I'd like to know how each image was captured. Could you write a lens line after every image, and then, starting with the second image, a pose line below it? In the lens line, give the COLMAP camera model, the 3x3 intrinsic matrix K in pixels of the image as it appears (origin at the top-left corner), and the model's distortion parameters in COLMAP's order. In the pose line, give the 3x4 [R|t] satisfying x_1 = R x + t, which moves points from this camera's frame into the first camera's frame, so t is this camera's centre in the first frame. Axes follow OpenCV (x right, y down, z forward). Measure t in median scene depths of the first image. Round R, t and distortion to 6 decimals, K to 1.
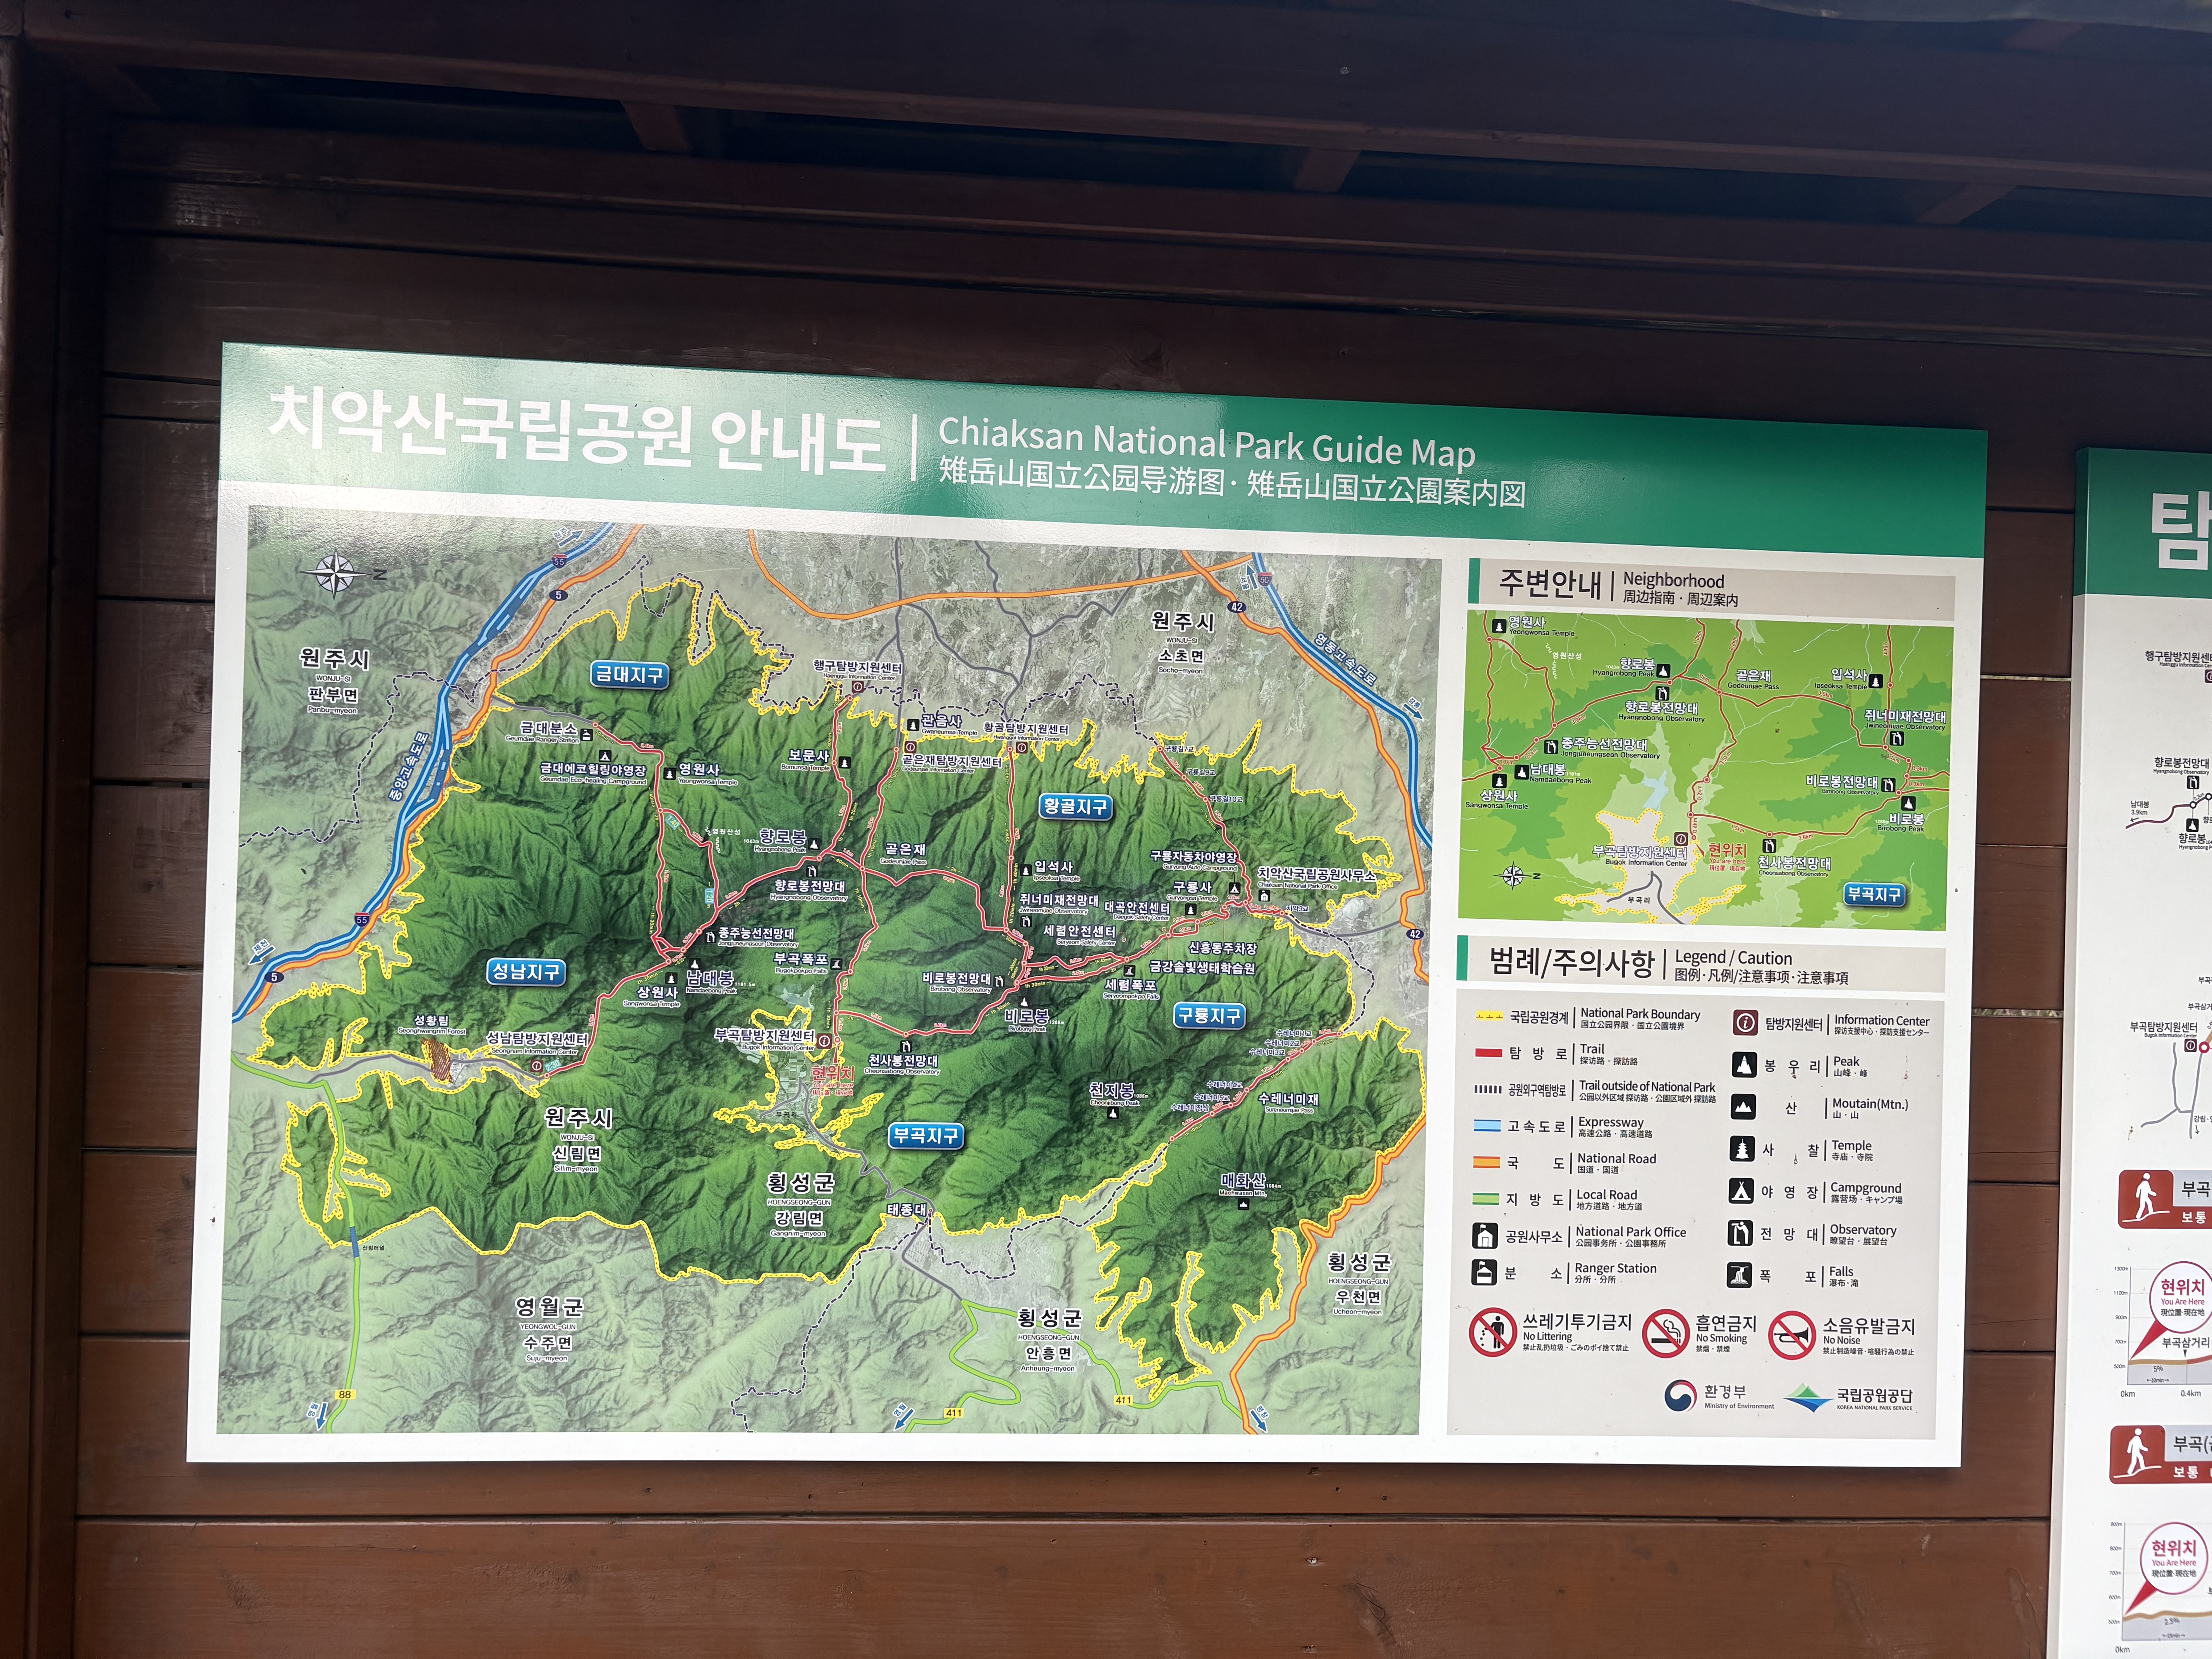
lens RADIAL K [[1646.4, 0, 1117.6], [0, 1646.4, 819.0], [0, 0, 1]] dist [0.002283, -0.006948]
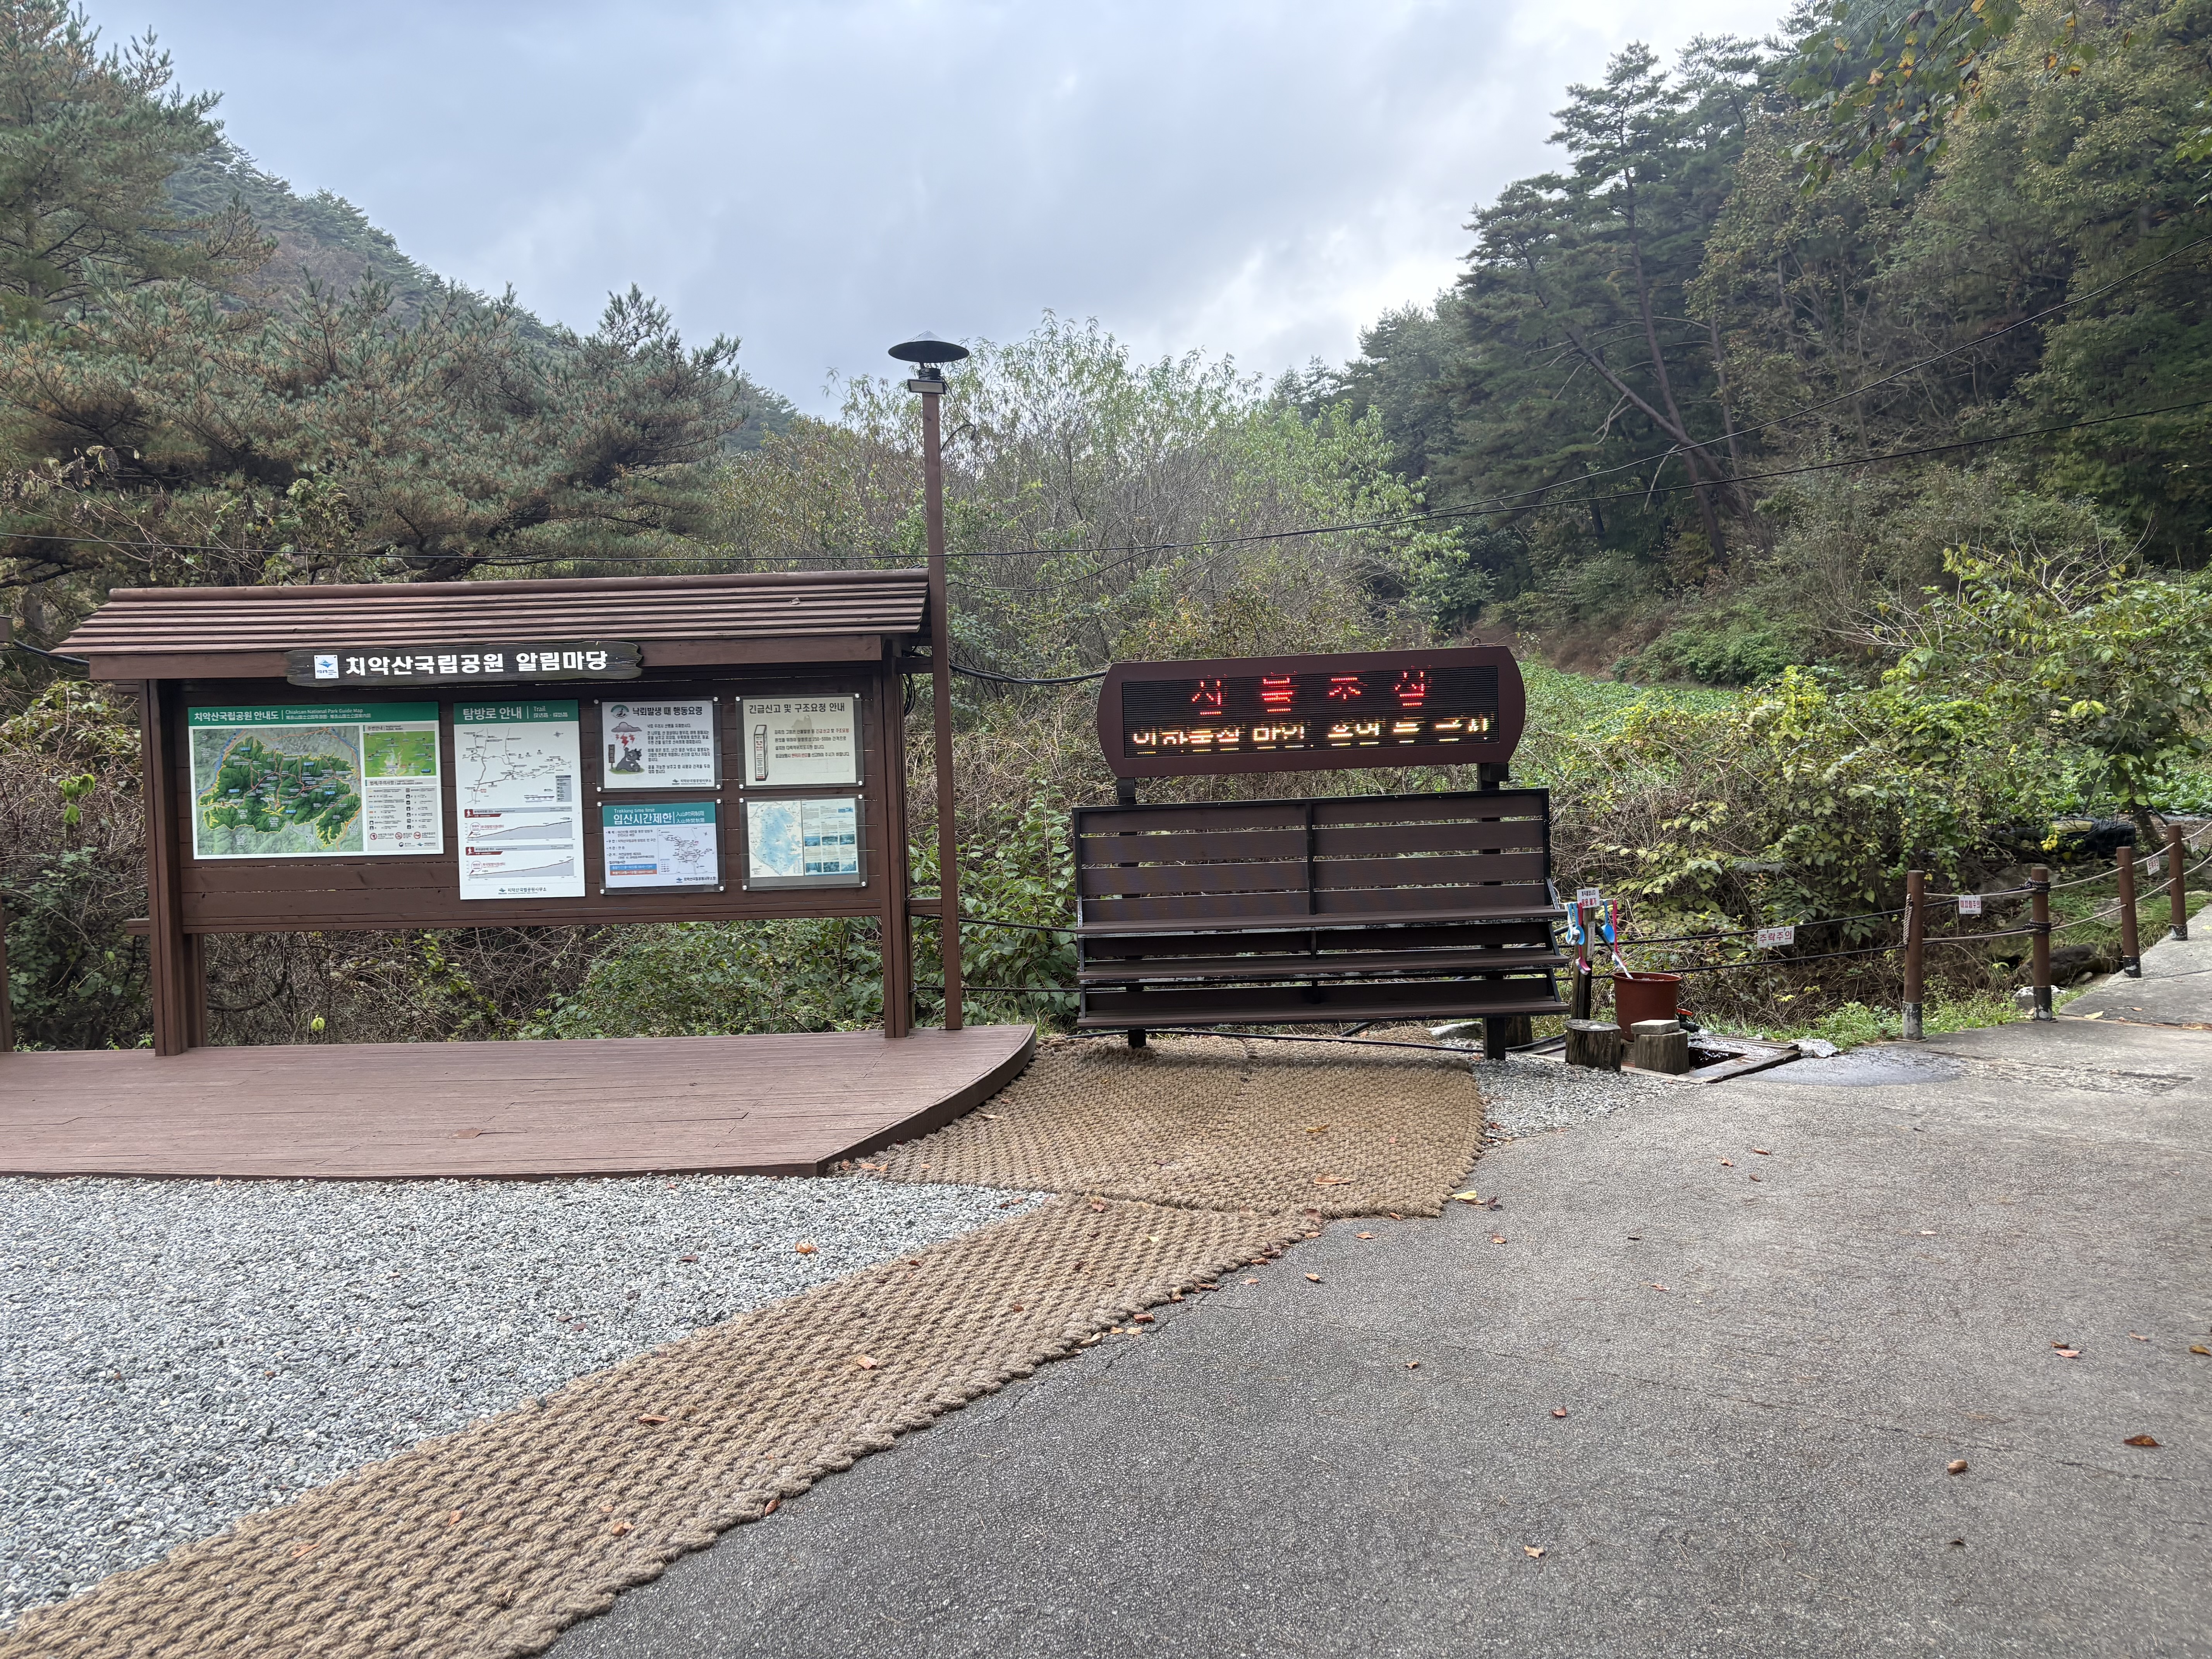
lens RADIAL K [[1646.4, 0, 1118.9], [0, 1646.4, 831.7], [0, 0, 1]] dist [0.002283, -0.006948]
pose [[0.996302, -0.052097, -0.068324, 3.845880], [0.053429, 0.998413, 0.017813, 0.337047], [0.067287, -0.021398, 0.997504, -5.728407]]
